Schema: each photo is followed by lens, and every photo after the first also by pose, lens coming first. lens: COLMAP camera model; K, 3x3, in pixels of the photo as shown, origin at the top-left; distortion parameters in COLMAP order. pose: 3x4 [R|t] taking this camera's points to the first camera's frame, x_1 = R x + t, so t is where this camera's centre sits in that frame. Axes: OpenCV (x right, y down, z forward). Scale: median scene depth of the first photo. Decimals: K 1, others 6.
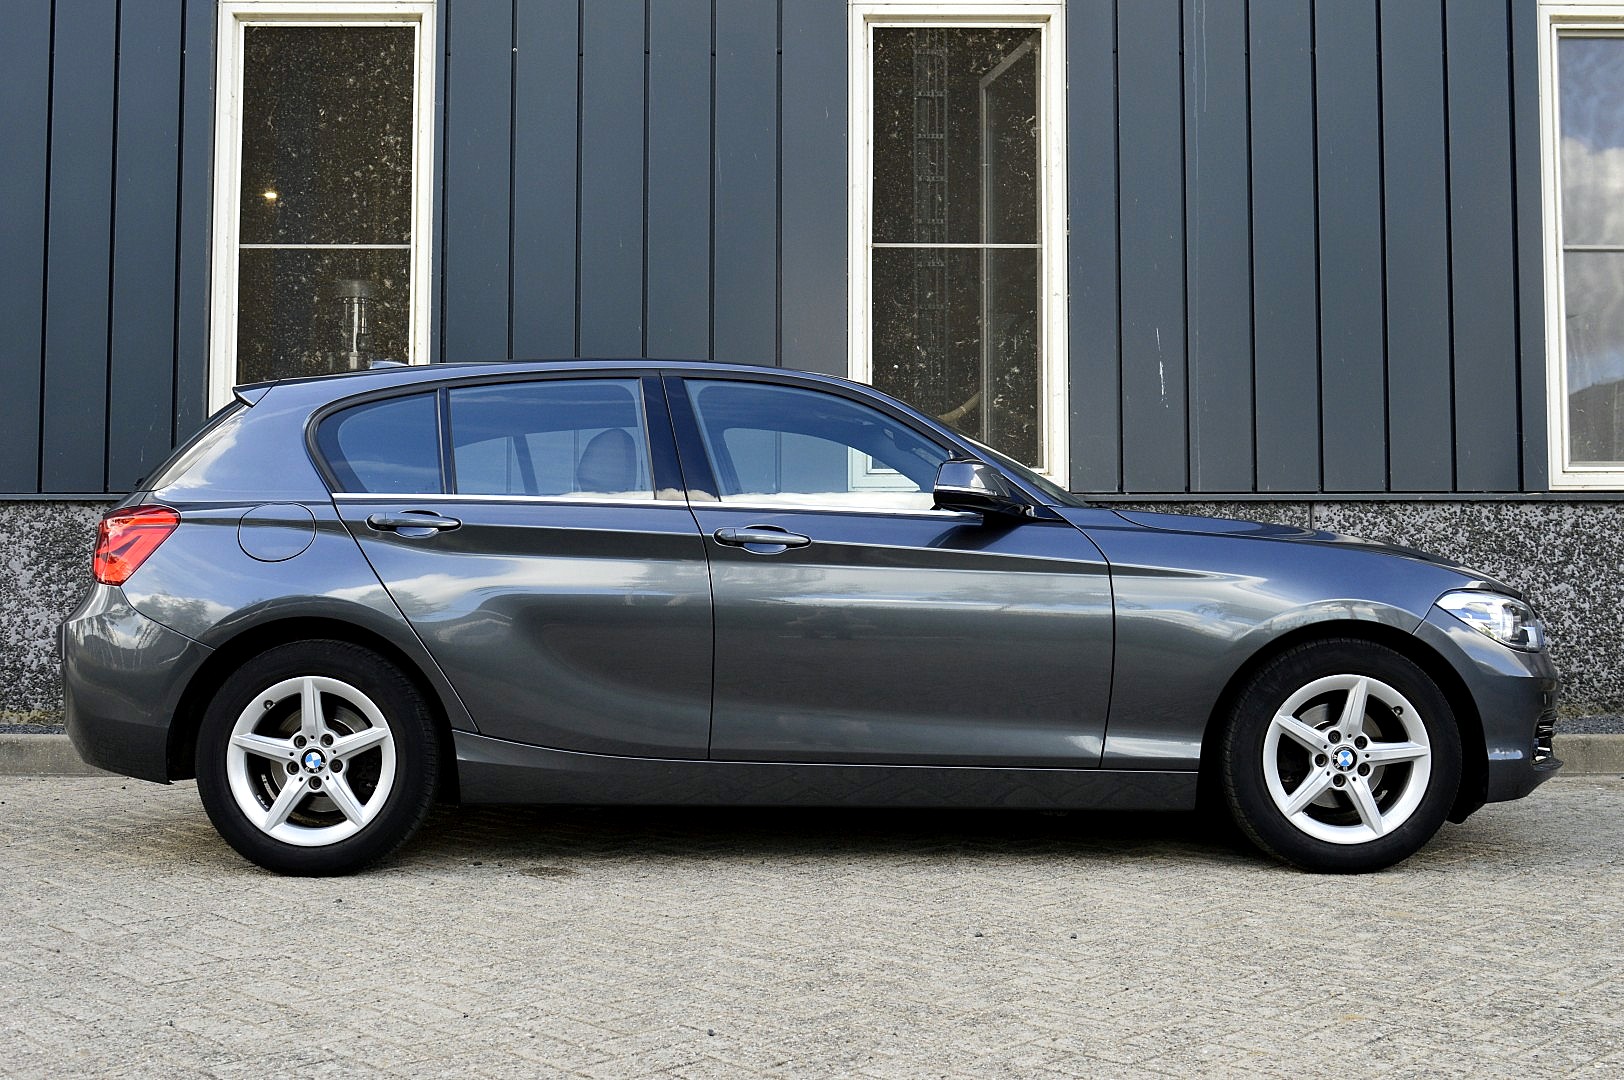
lens RADIAL K [[1661.0, 0, 848.1], [0, 1661.0, 530.0], [0, 0, 1]] dist [-0.005177, -0.004067]
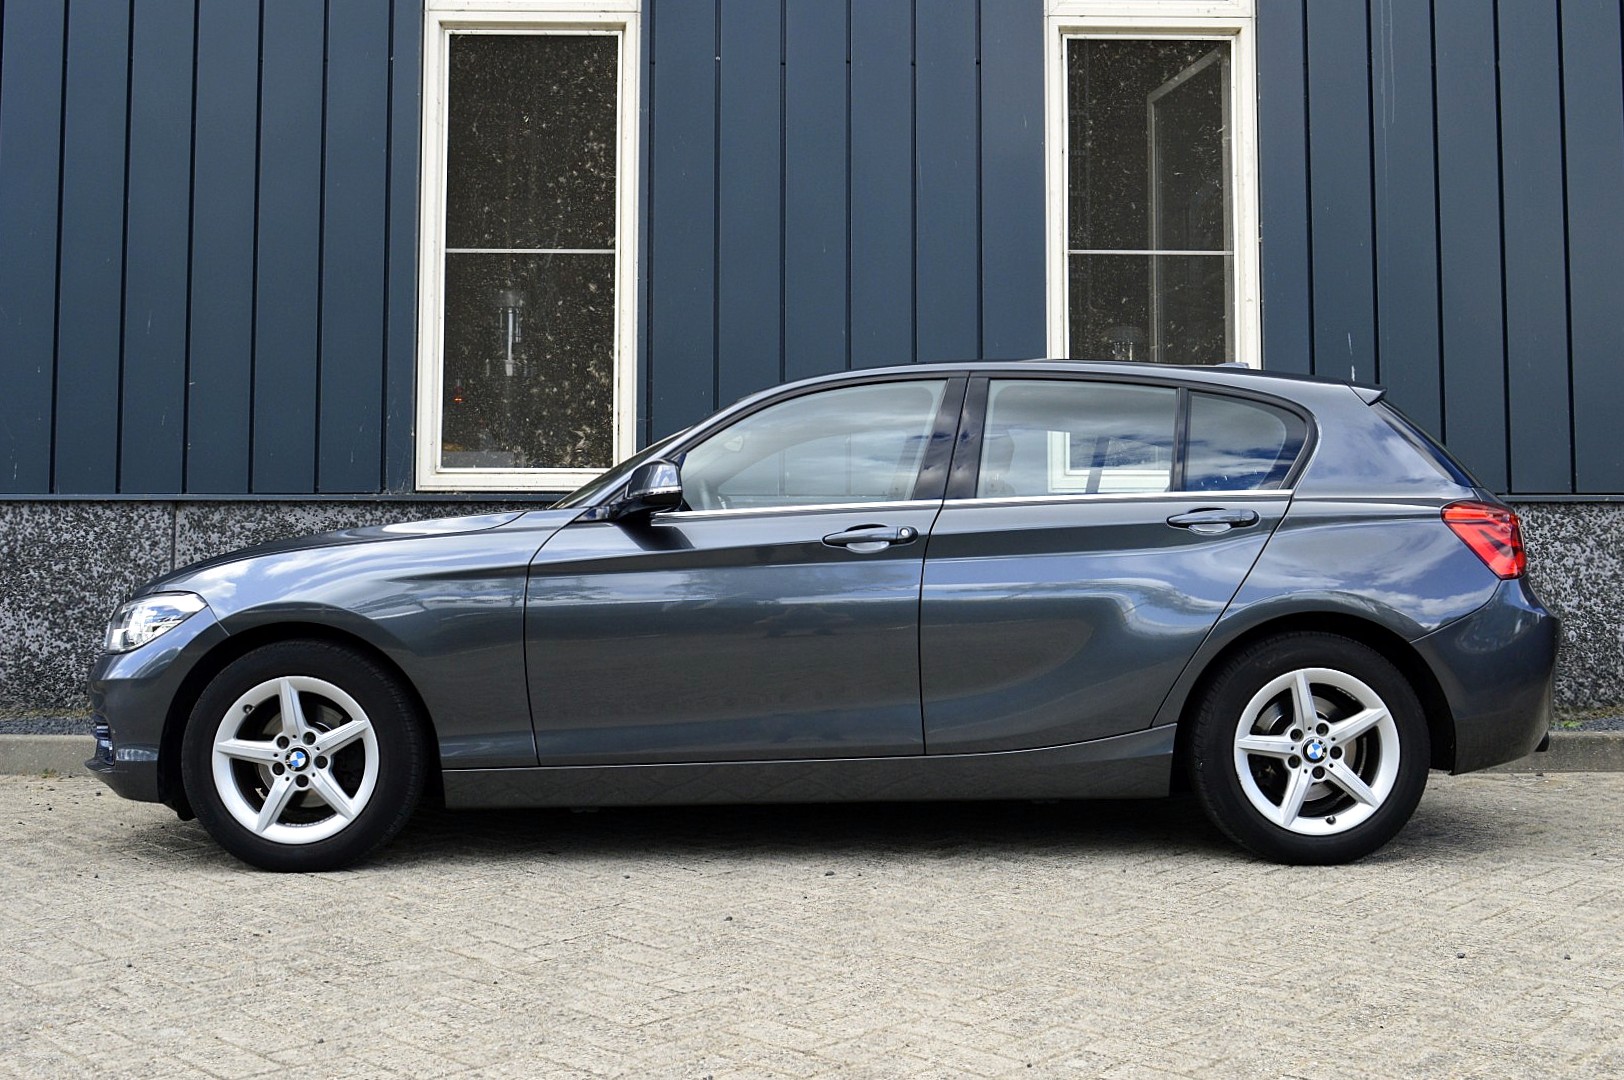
lens RADIAL K [[1635.1, 0, 814.9], [0, 1635.1, 520.7], [0, 0, 1]] dist [-0.010603, 0.000844]
pose [[0.999865, 0.000362, 0.016455, -0.156907], [-0.000252, 0.999978, -0.006648, 0.000711], [-0.016457, 0.006643, 0.999843, -0.000973]]
